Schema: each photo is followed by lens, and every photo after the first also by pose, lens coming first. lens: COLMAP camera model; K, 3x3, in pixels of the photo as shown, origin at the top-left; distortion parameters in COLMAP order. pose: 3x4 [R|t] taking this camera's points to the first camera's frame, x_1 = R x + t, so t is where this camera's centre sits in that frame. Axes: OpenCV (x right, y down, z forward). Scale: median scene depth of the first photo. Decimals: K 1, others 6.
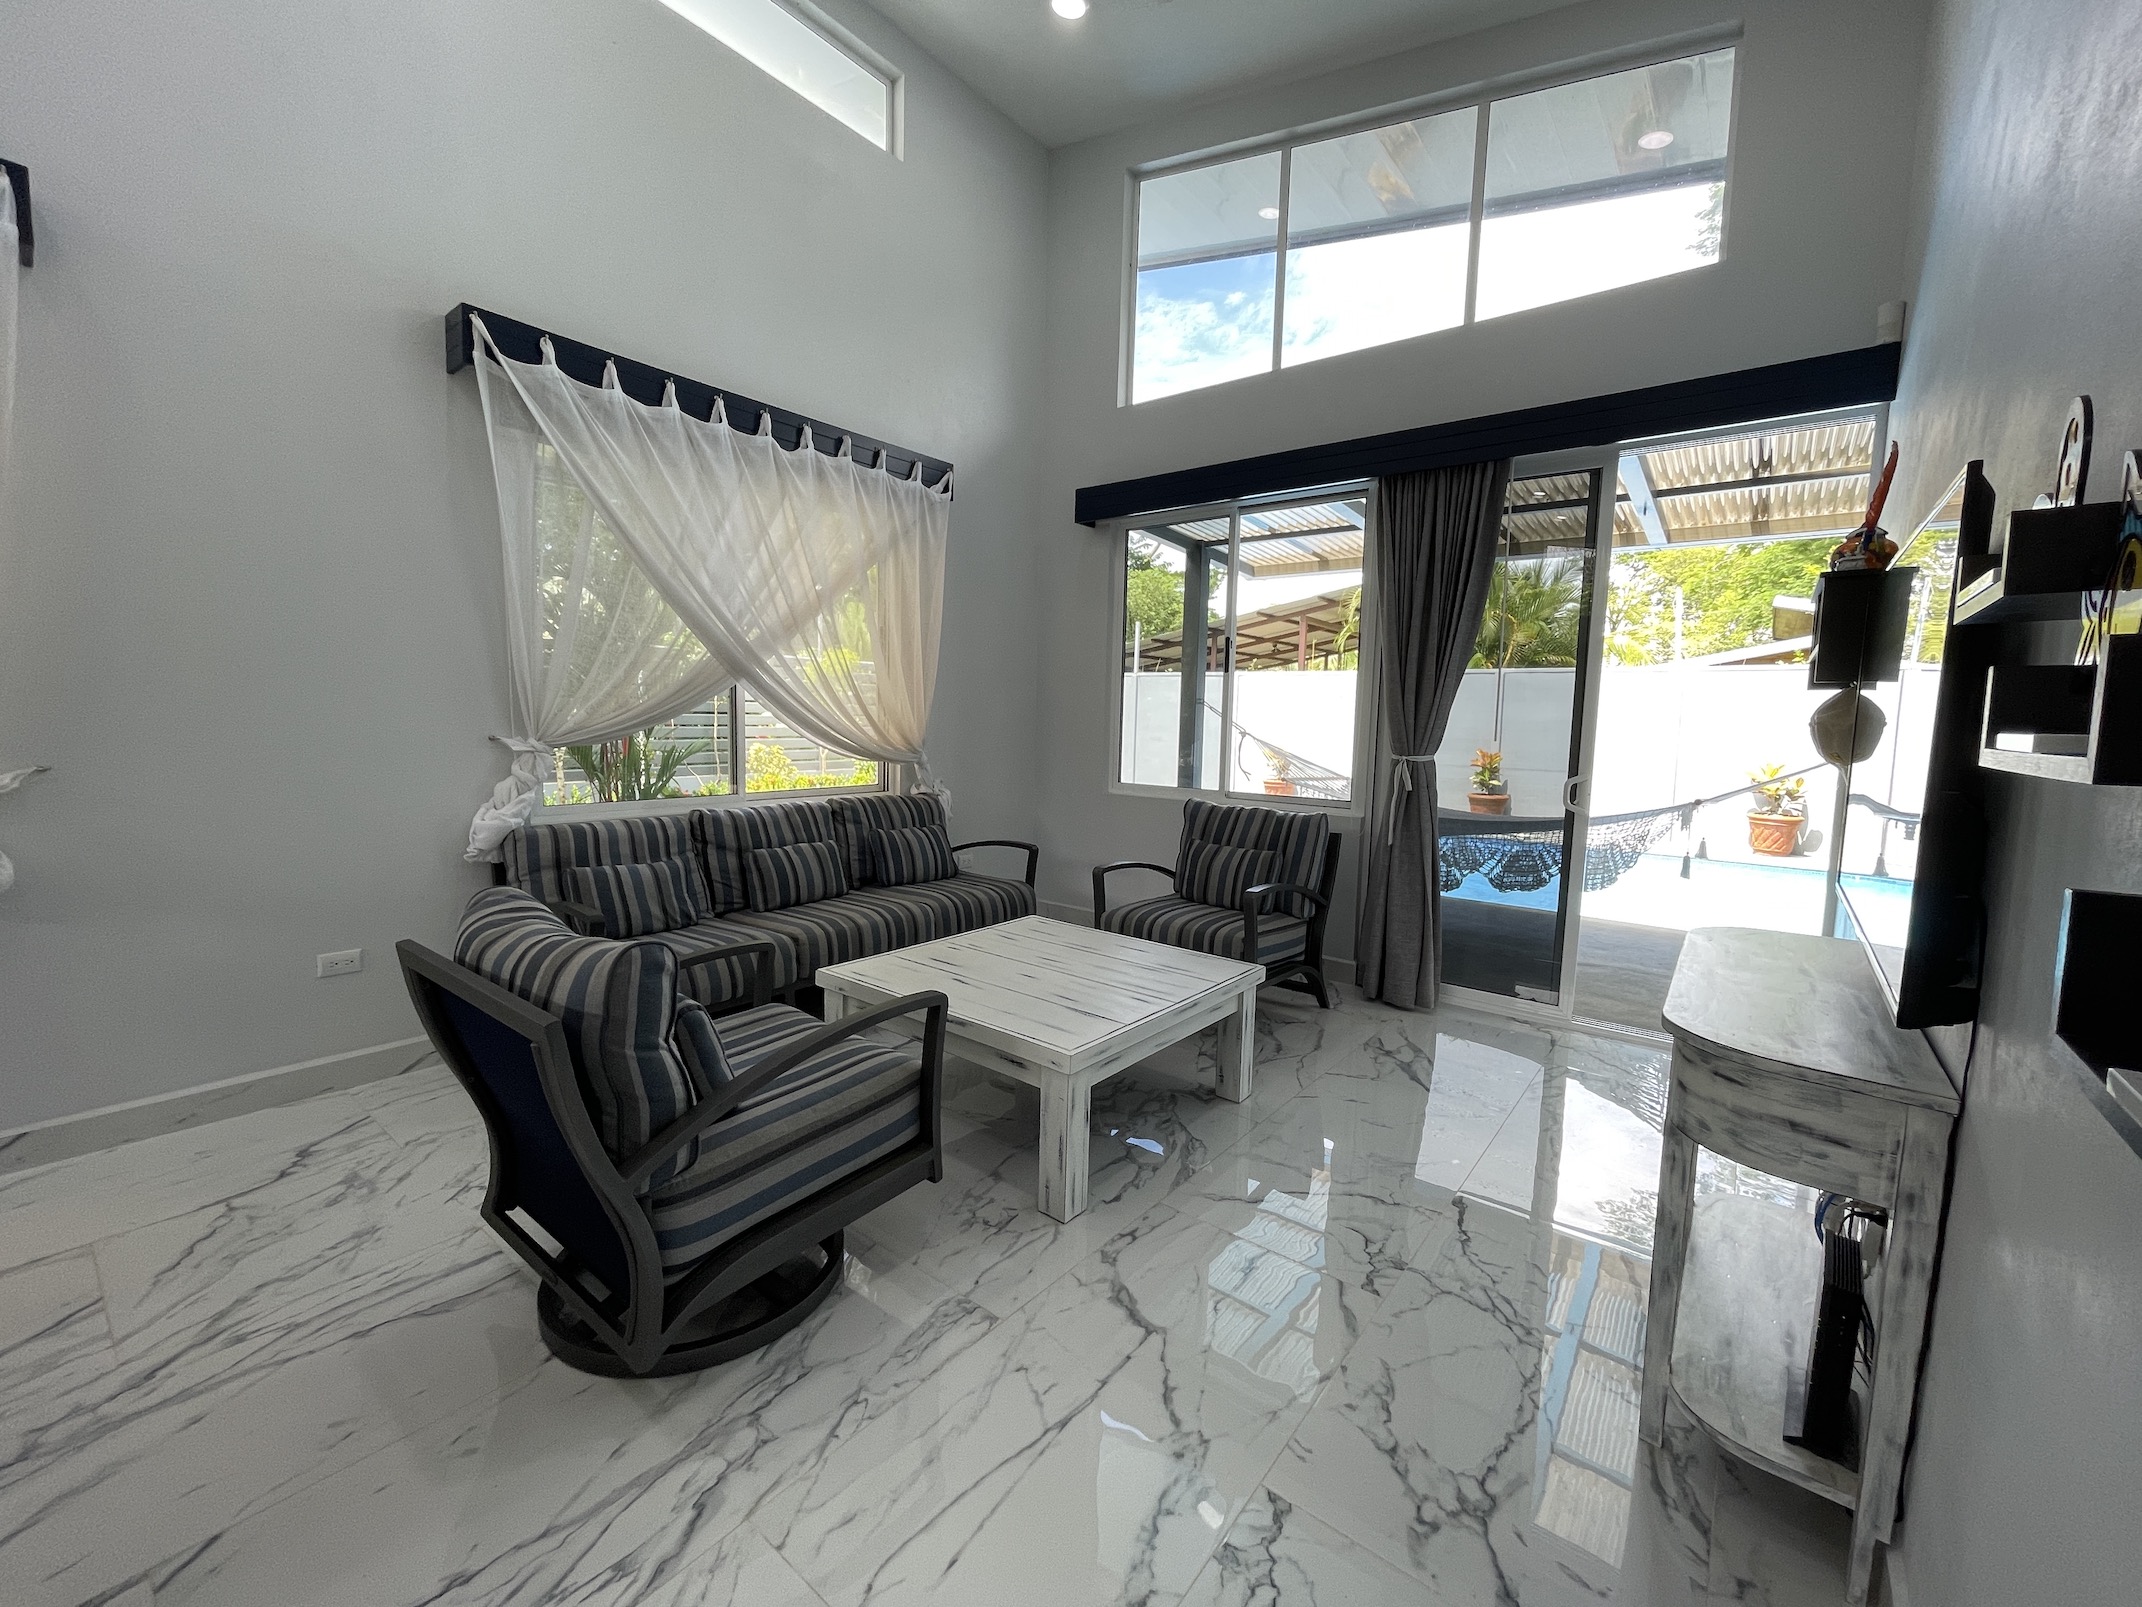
lens RADIAL K [[862.9, 0, 1072.3], [0, 862.9, 792.6], [0, 0, 1]] dist [-0.010440, -0.000101]
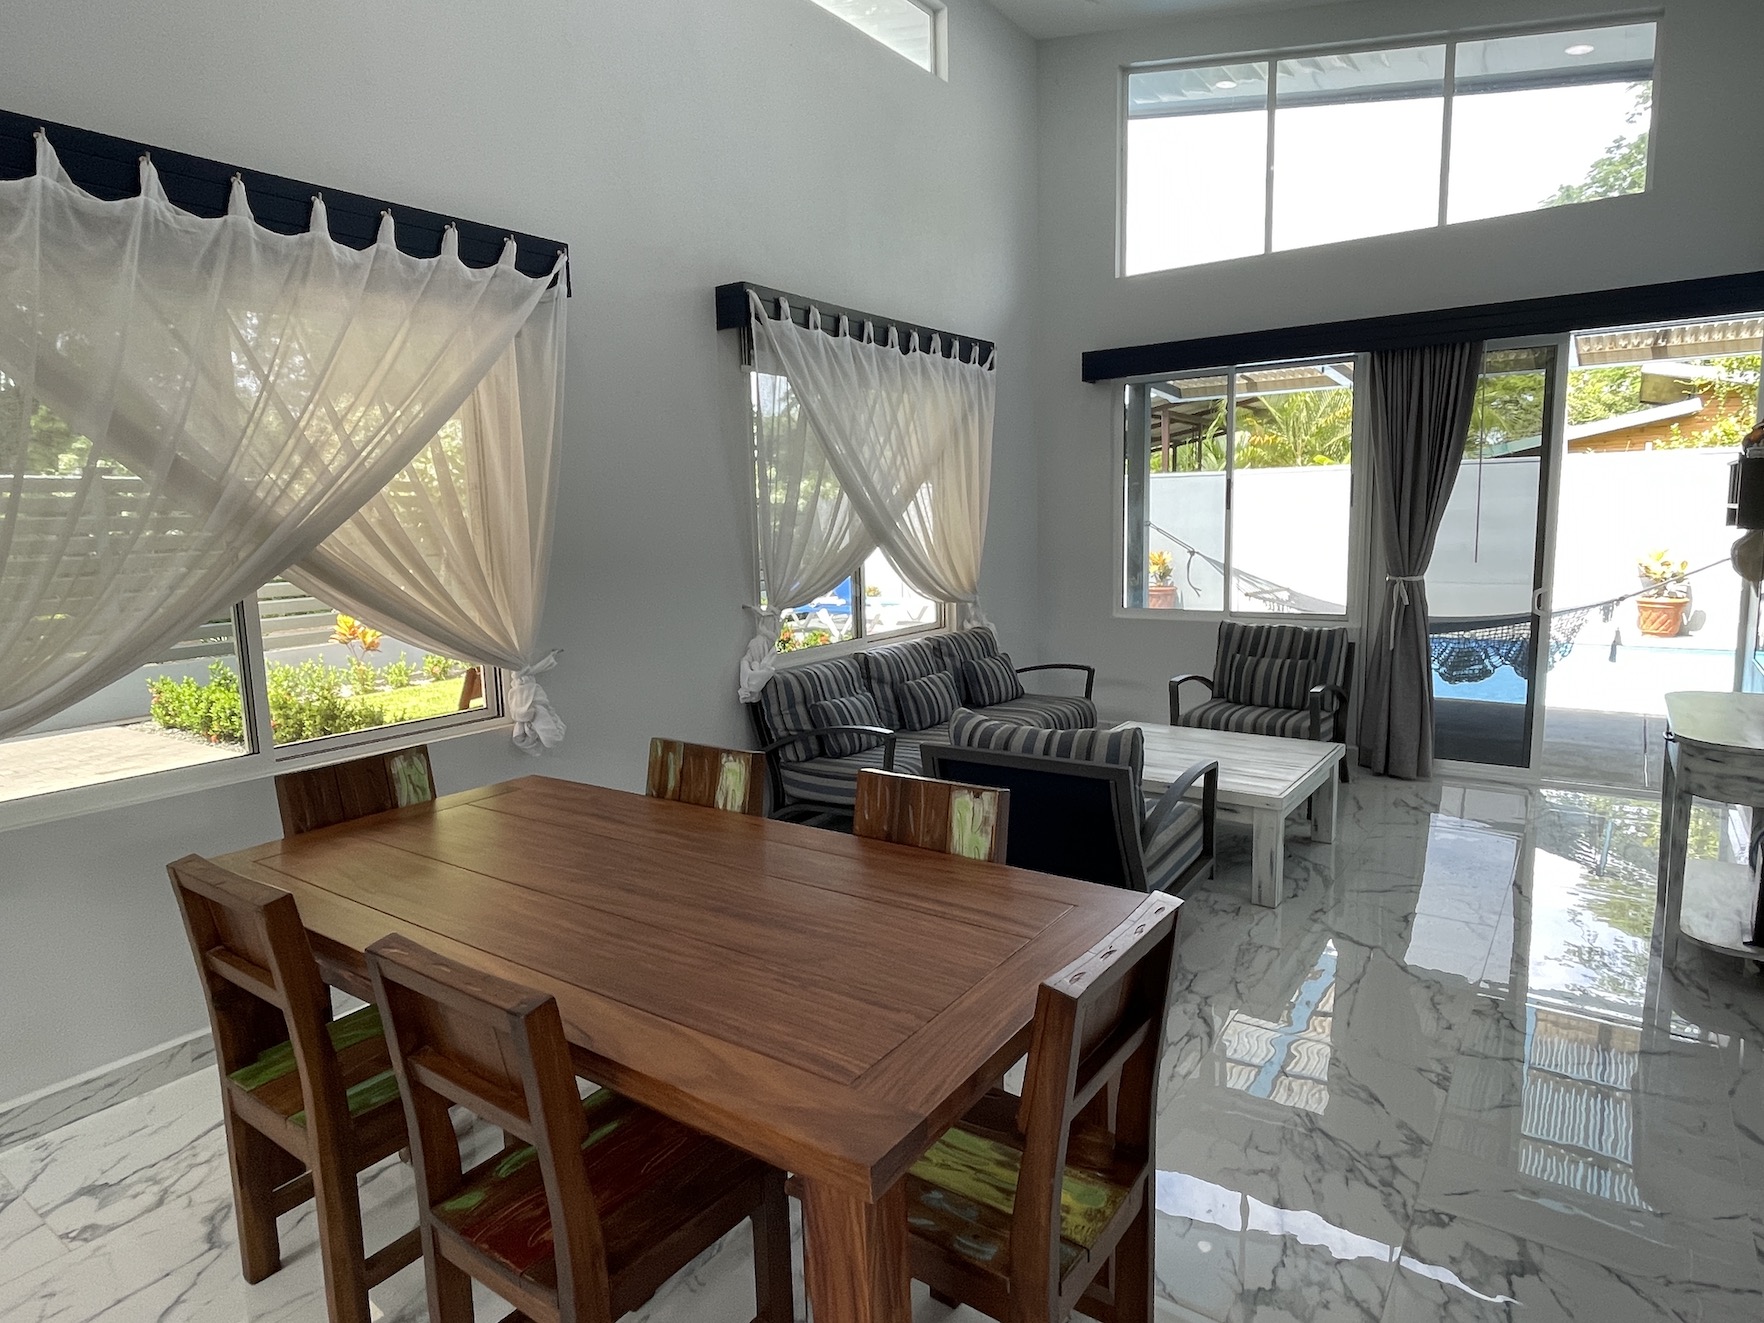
lens RADIAL K [[1020.5, 0, 861.5], [0, 1020.5, 652.0], [0, 0, 1]] dist [-0.018346, 0.000605]
pose [[0.997863, -0.056412, 0.032963, -0.439839], [0.054783, 0.997324, 0.048404, -0.048180], [-0.035606, -0.046495, 0.998284, -0.432521]]
